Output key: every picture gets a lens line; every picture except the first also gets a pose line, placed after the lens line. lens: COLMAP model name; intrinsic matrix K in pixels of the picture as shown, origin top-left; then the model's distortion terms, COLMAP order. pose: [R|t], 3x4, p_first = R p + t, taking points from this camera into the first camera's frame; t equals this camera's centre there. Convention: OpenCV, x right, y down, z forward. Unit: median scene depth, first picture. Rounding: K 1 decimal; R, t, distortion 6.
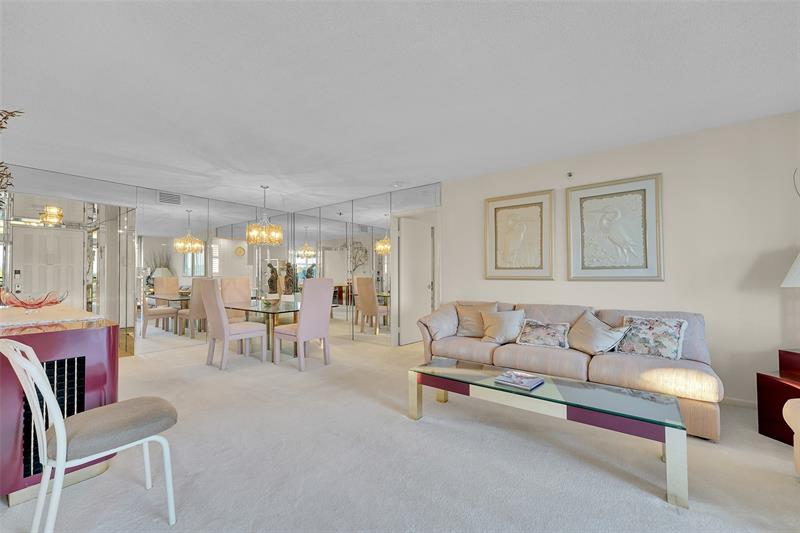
lens RADIAL K [[320.3, 0, 397.1], [0, 320.3, 268.9], [0, 0, 1]] dist [-0.003110, -0.000285]
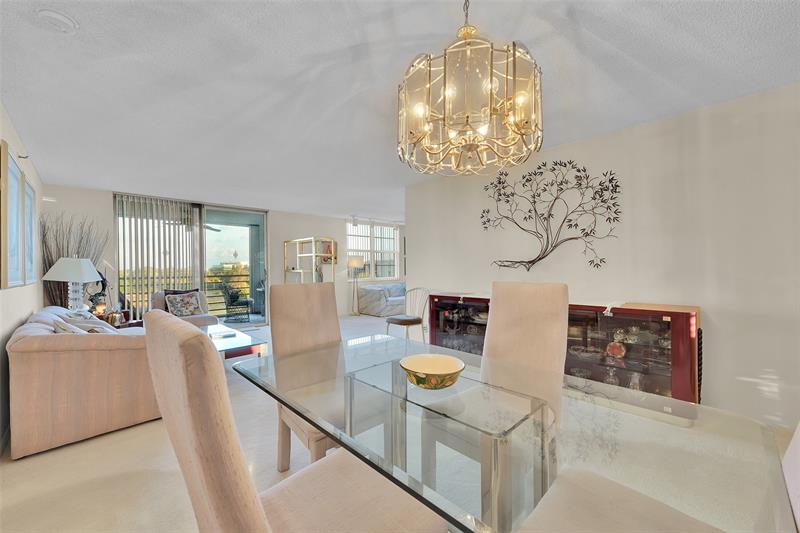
lens RADIAL K [[320.3, 0, 397.5], [0, 320.3, 268.5], [0, 0, 1]] dist [-0.003110, -0.000285]
pose [[-0.991689, 0.017684, 0.127437, -0.499971], [0.016638, 0.999819, -0.009267, 0.016755], [-0.127578, -0.007069, -0.991803, 1.623179]]
